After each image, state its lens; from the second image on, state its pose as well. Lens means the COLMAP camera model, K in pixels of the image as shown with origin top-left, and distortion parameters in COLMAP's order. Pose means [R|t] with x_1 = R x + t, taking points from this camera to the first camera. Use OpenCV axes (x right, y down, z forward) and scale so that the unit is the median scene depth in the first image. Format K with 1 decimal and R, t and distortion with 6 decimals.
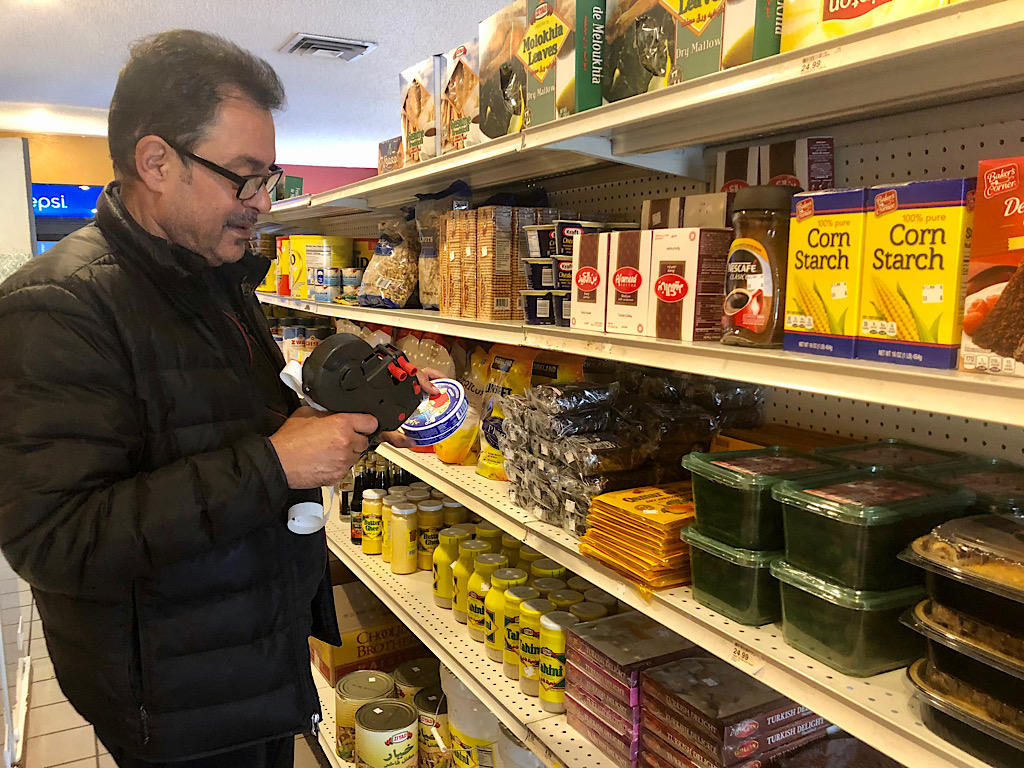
lens RADIAL K [[854.5, 0, 515.6], [0, 854.5, 383.0], [0, 0, 1]] dist [0.017867, 0.000055]
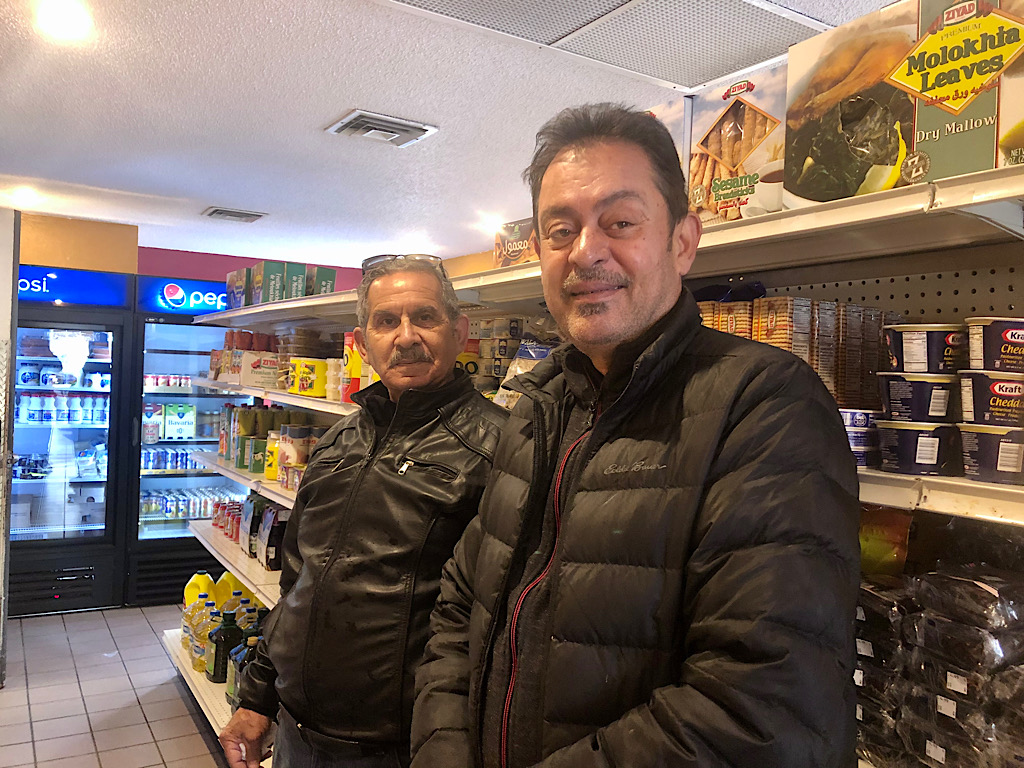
lens RADIAL K [[854.5, 0, 509.5], [0, 854.5, 383.0], [0, 0, 1]] dist [0.017867, 0.000055]
pose [[0.997791, 0.042805, 0.050798, -0.320210], [-0.036009, 0.991136, -0.127877, -0.042181], [-0.055821, 0.125765, 0.990488, 0.357326]]
